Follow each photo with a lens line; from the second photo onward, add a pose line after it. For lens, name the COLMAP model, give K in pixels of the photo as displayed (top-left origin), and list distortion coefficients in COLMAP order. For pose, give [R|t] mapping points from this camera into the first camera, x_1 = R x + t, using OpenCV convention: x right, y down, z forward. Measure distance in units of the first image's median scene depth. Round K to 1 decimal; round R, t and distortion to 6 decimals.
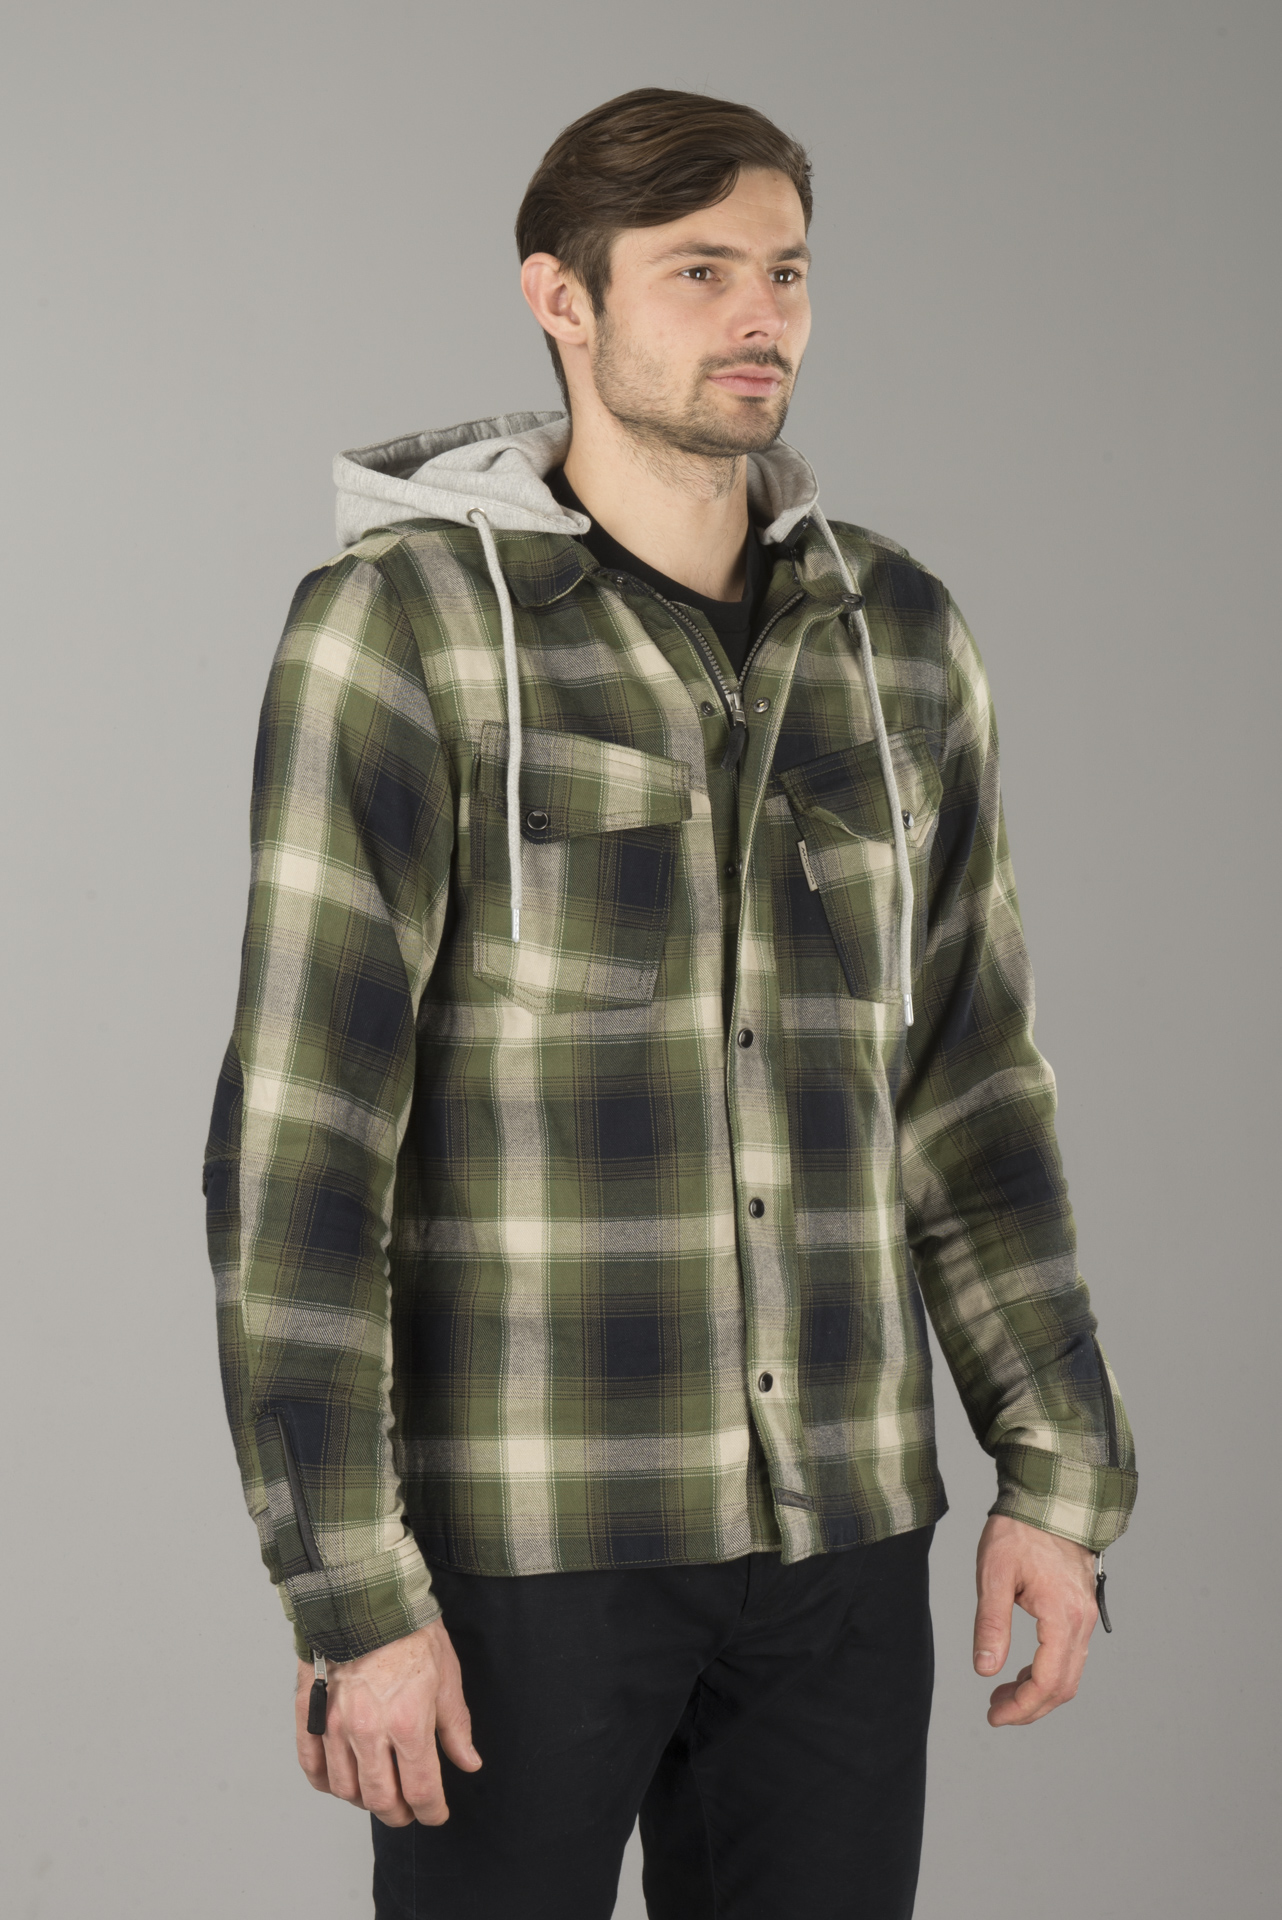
lens RADIAL K [[4959.0, 0, 641.0], [0, 4959.0, 960.0], [0, 0, 1]] dist [-0.082541, 0.242149]
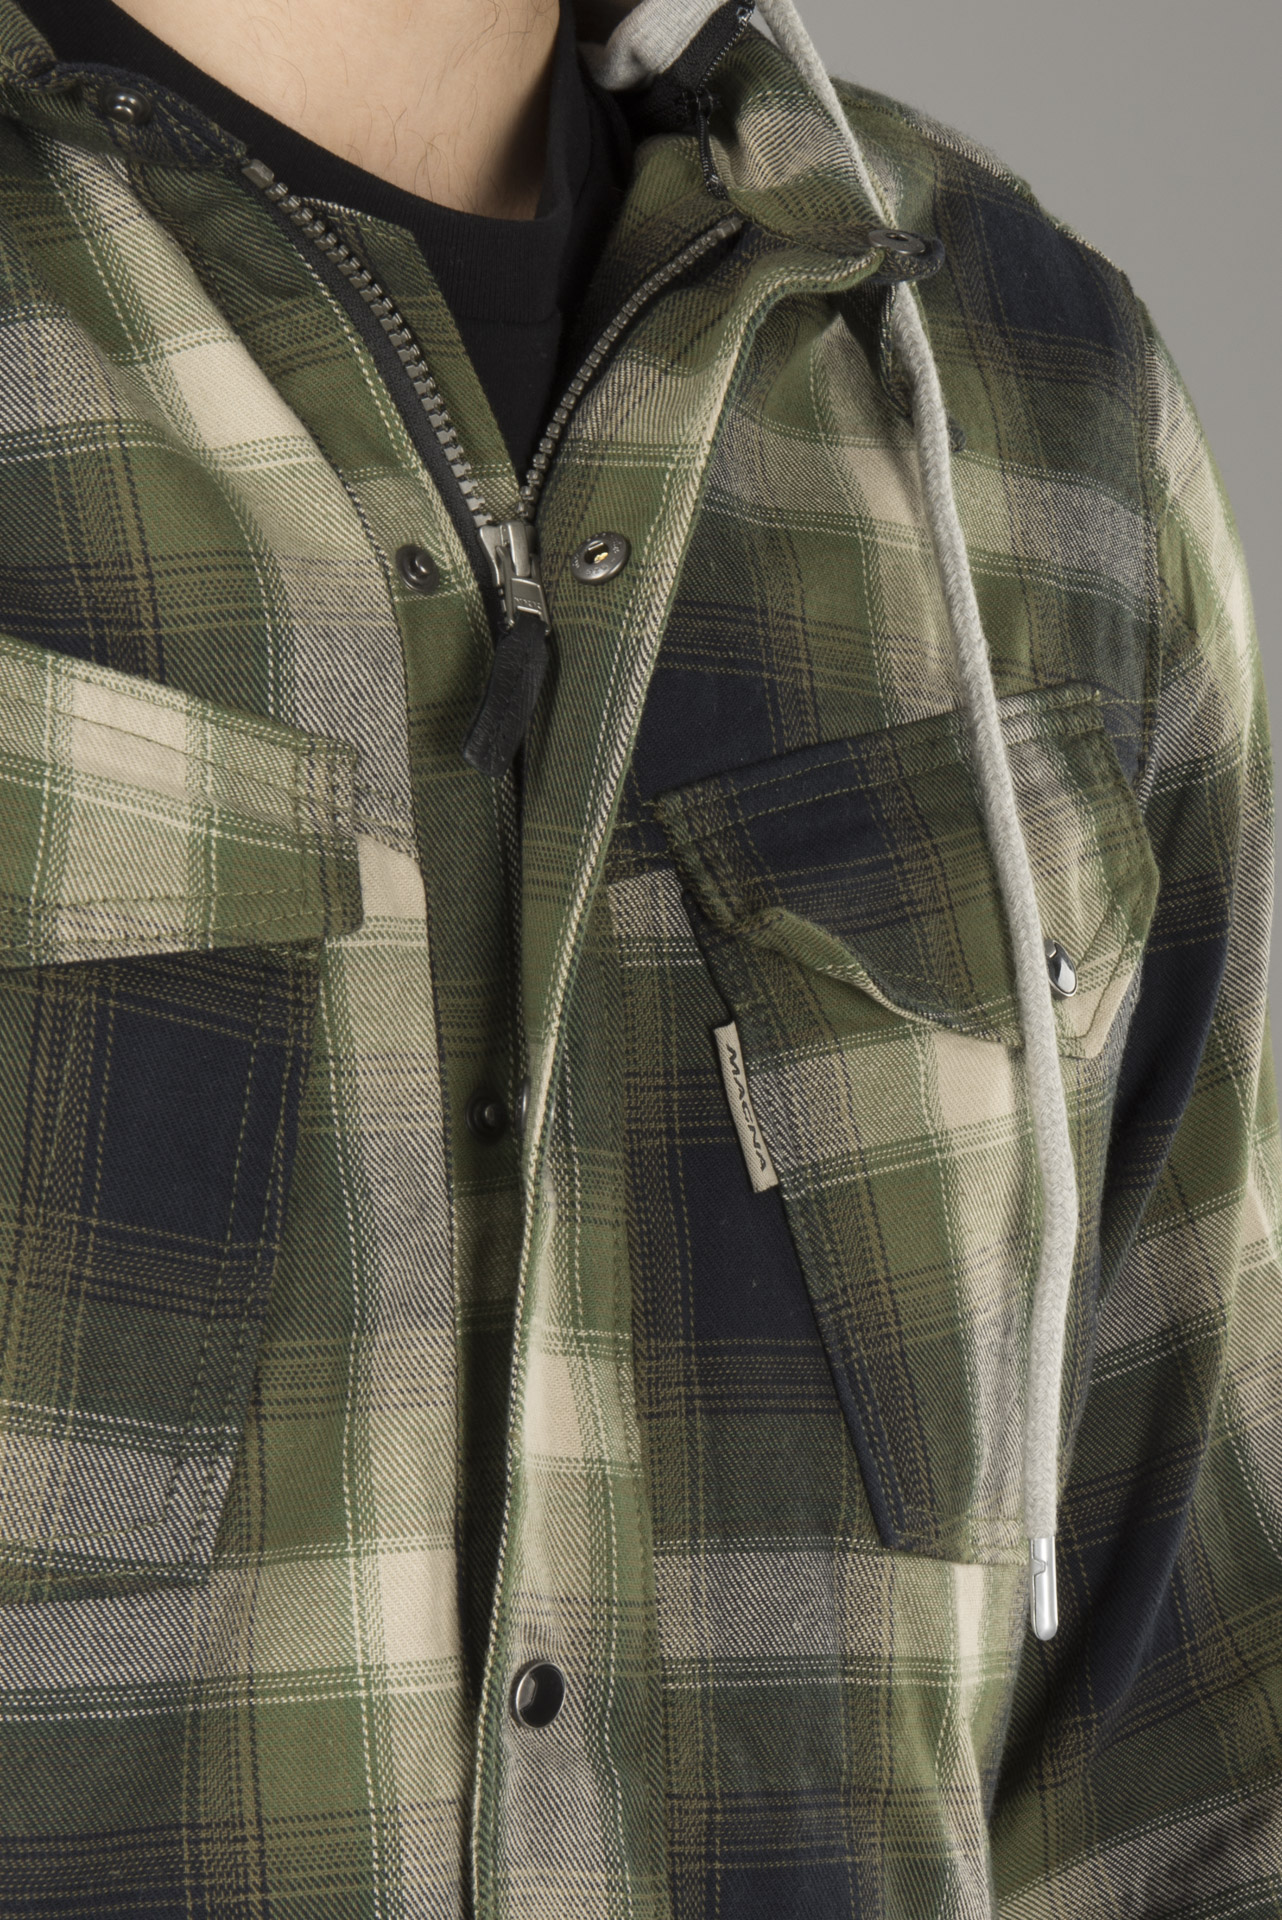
lens RADIAL K [[4959.0, 0, 641.0], [0, 4959.0, 960.0], [0, 0, 1]] dist [-0.082541, 0.242149]
pose [[0.997659, 0.014250, 0.066891, 0.007191], [-0.008527, 0.996338, -0.085075, -0.002368], [-0.067858, 0.084306, 0.994127, 0.704682]]
